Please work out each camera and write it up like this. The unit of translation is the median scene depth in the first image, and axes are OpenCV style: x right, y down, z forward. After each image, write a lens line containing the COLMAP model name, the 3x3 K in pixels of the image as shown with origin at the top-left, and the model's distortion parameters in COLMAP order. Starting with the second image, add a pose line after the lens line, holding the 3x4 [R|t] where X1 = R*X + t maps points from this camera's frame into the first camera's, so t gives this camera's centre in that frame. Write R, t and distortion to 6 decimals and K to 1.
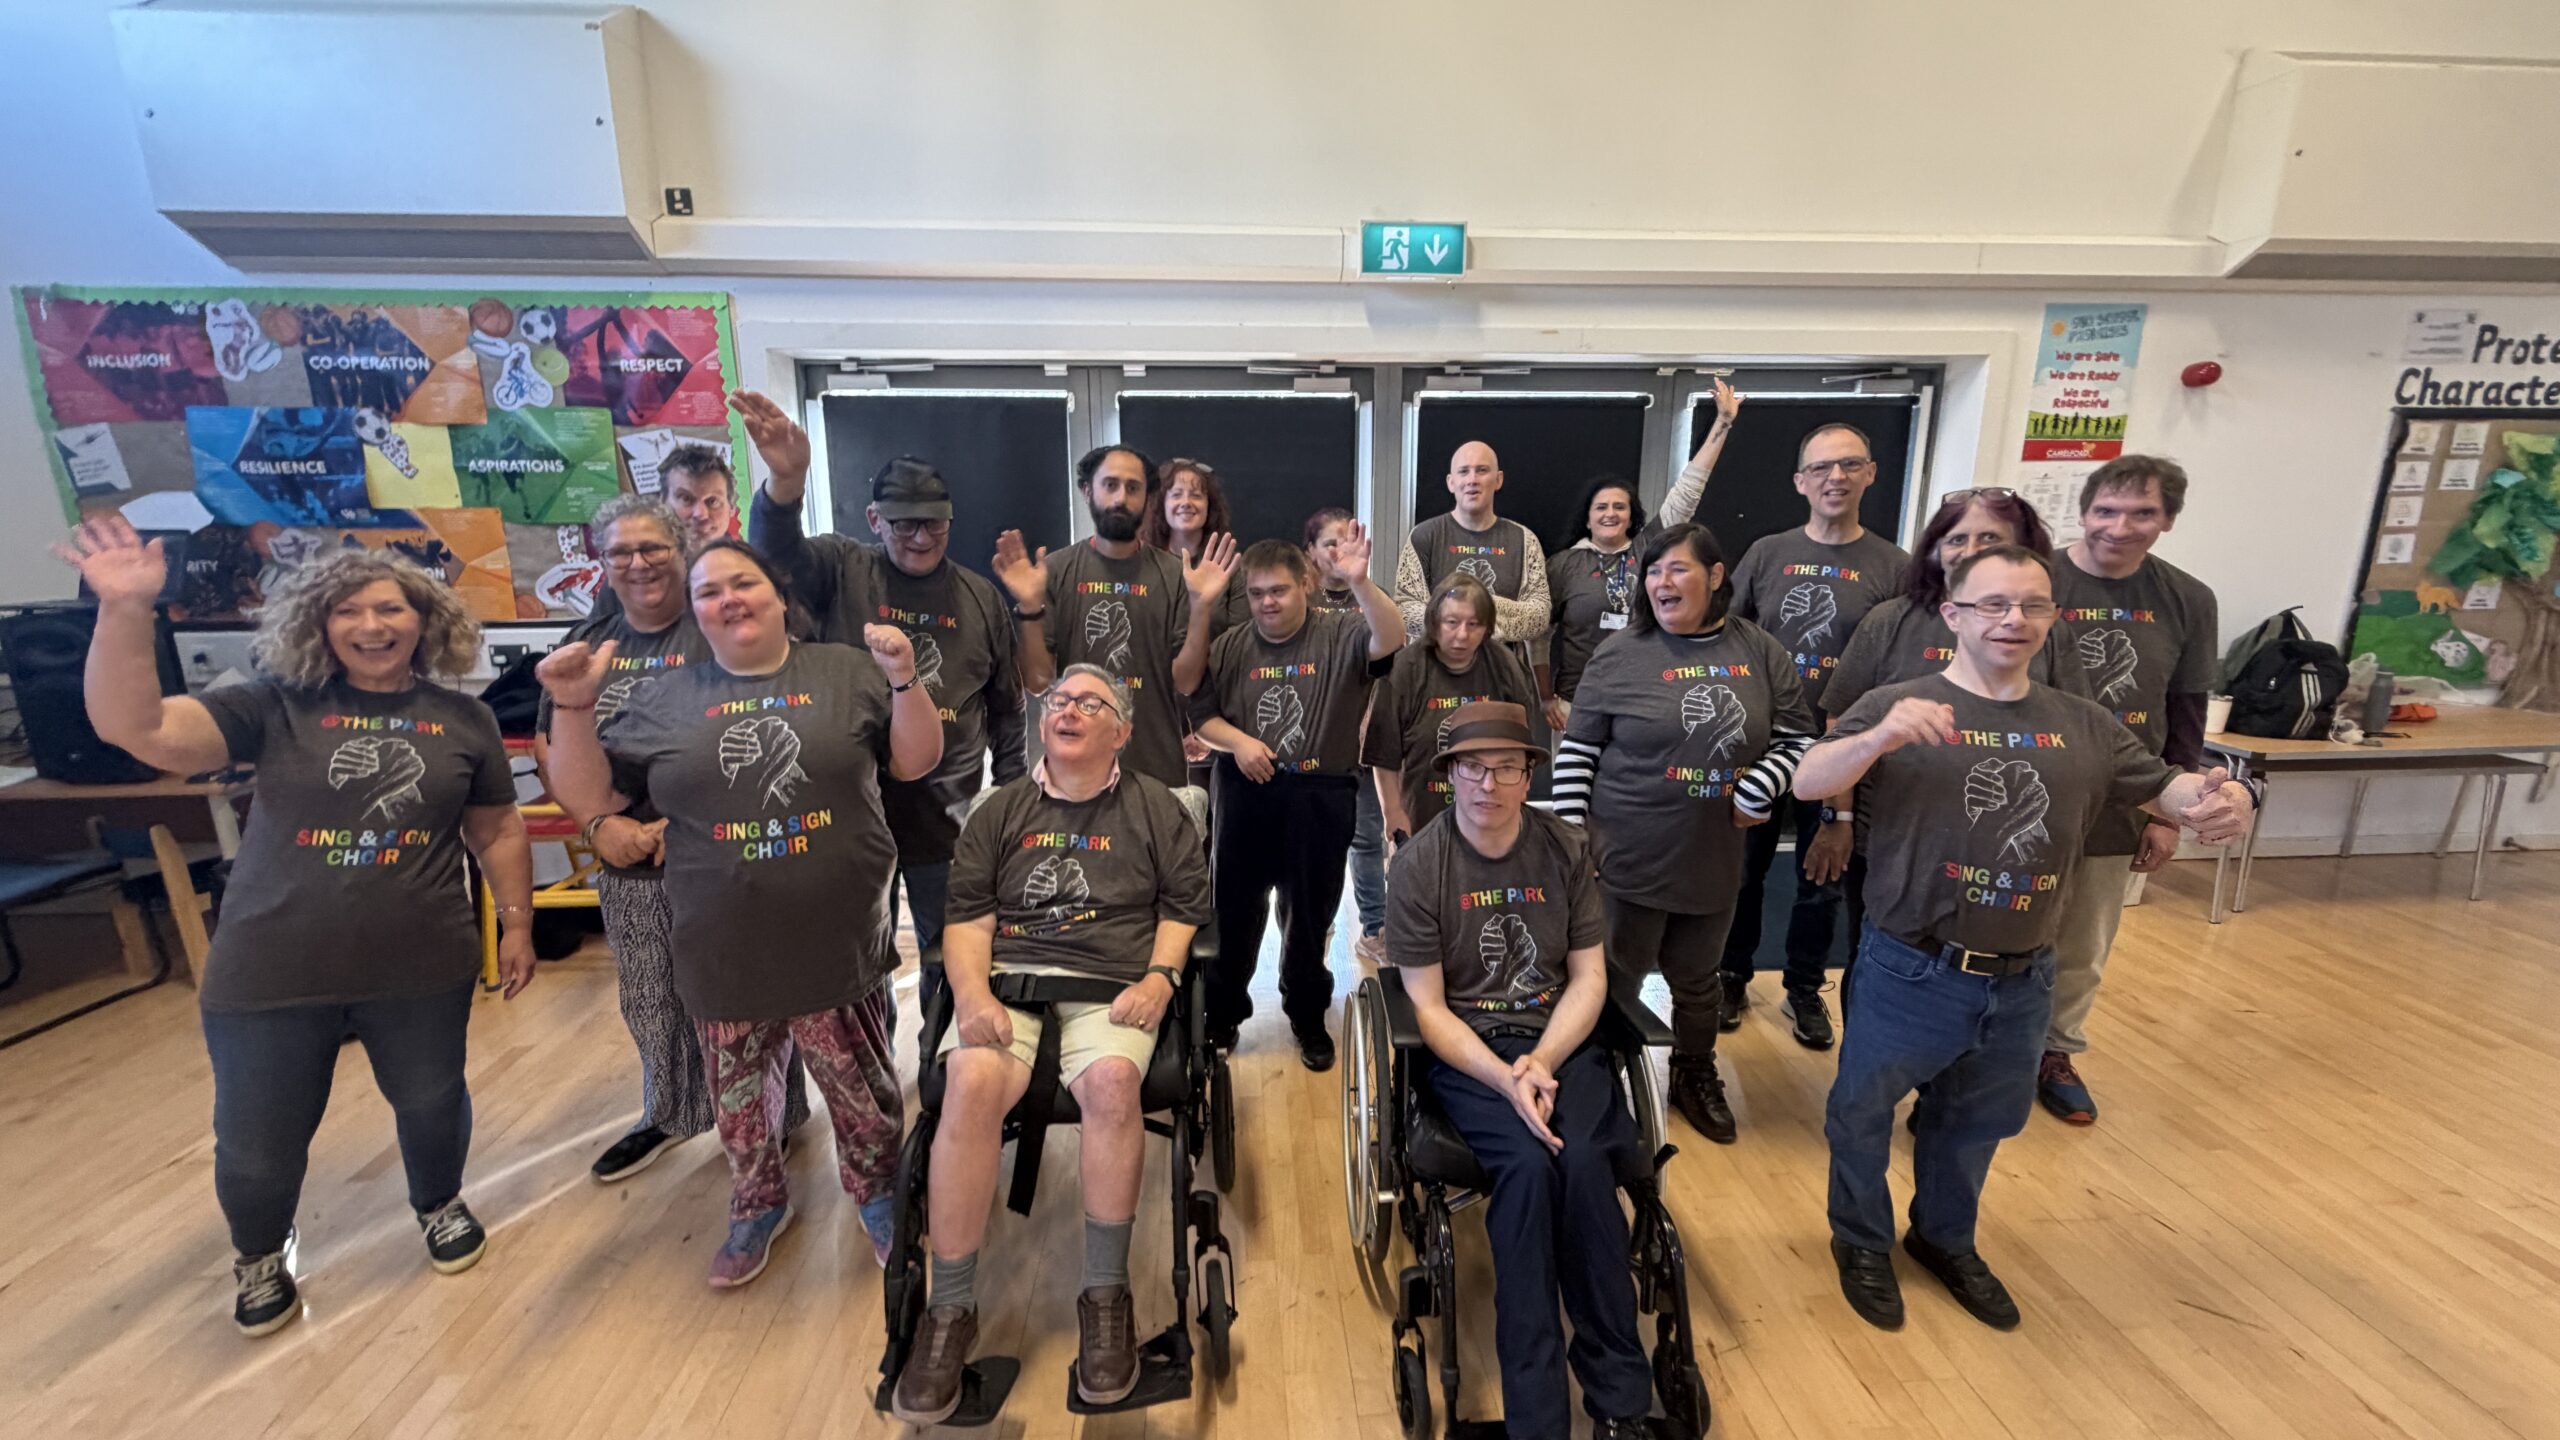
lens RADIAL K [[1046.9, 0, 1270.8], [0, 1046.9, 721.2], [0, 0, 1]] dist [0.011042, -0.000037]
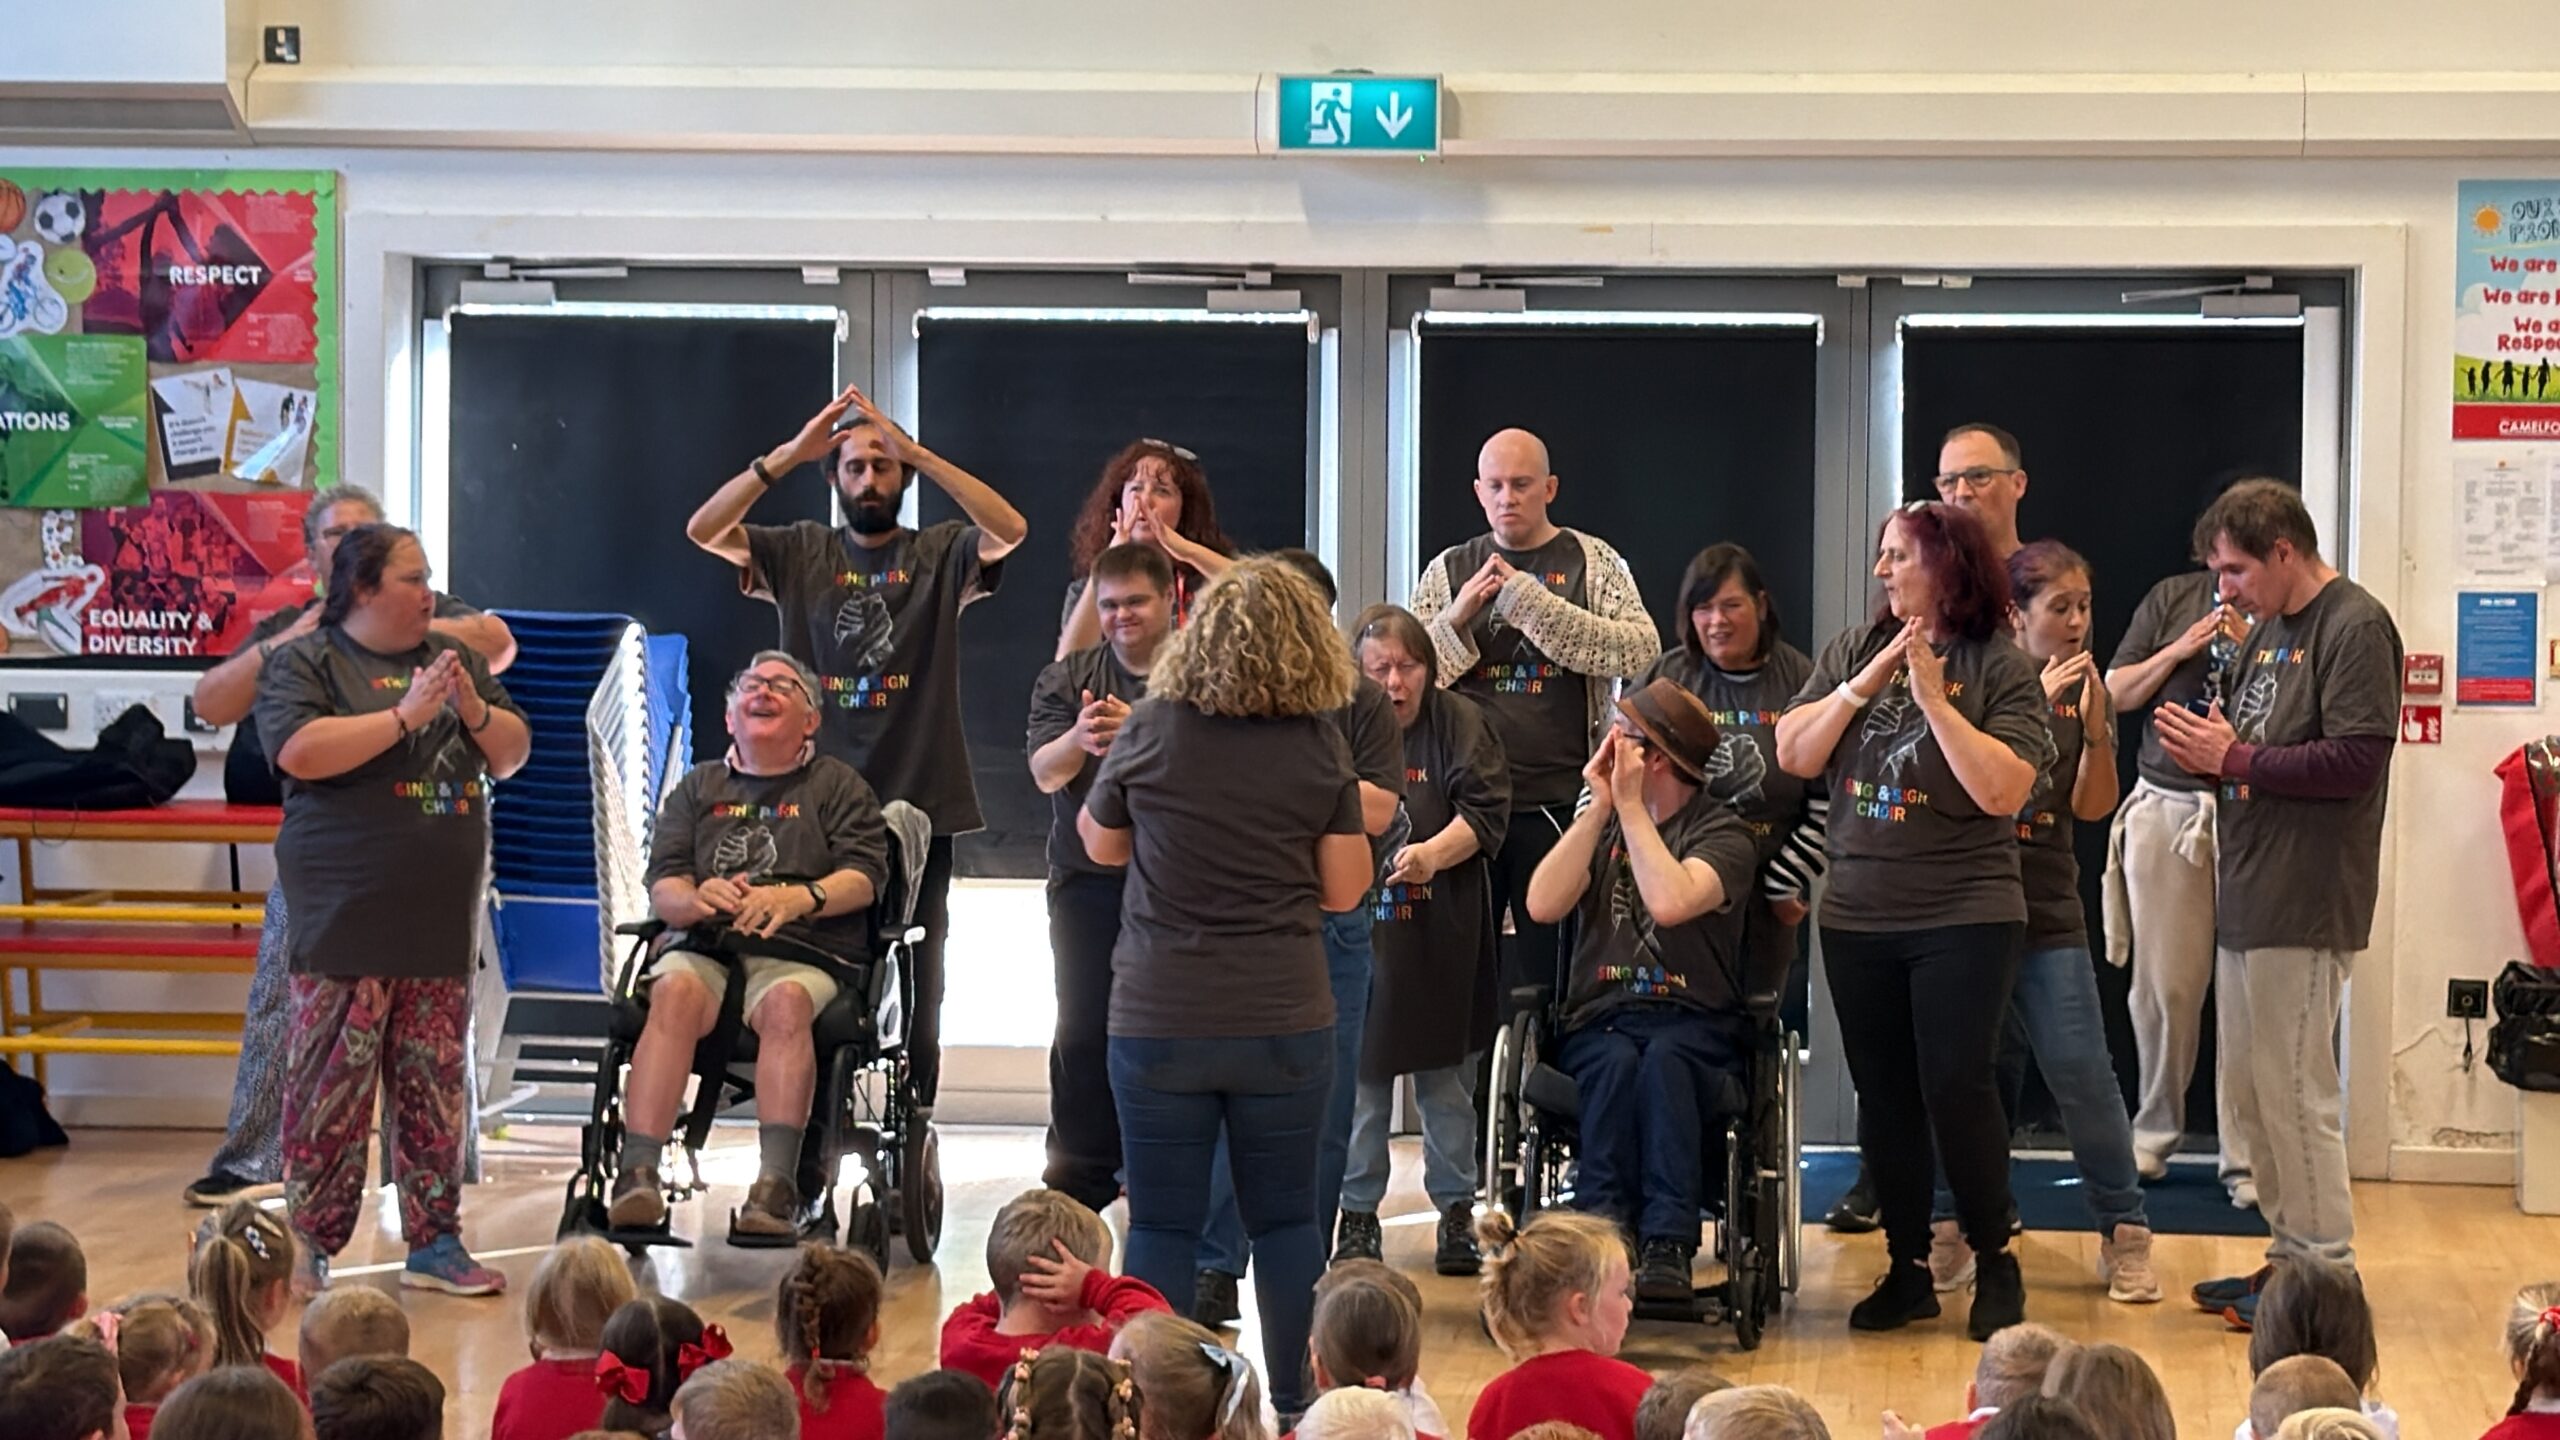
lens RADIAL K [[6363.8, 0, 1282.3], [0, 6363.8, 716.9], [0, 0, 1]] dist [0.338894, 0.000000]
pose [[0.985582, 0.019535, -0.168066, 0.745566], [-0.048698, 0.984032, -0.171200, 0.585409], [0.162038, 0.176916, 0.970796, -2.724441]]
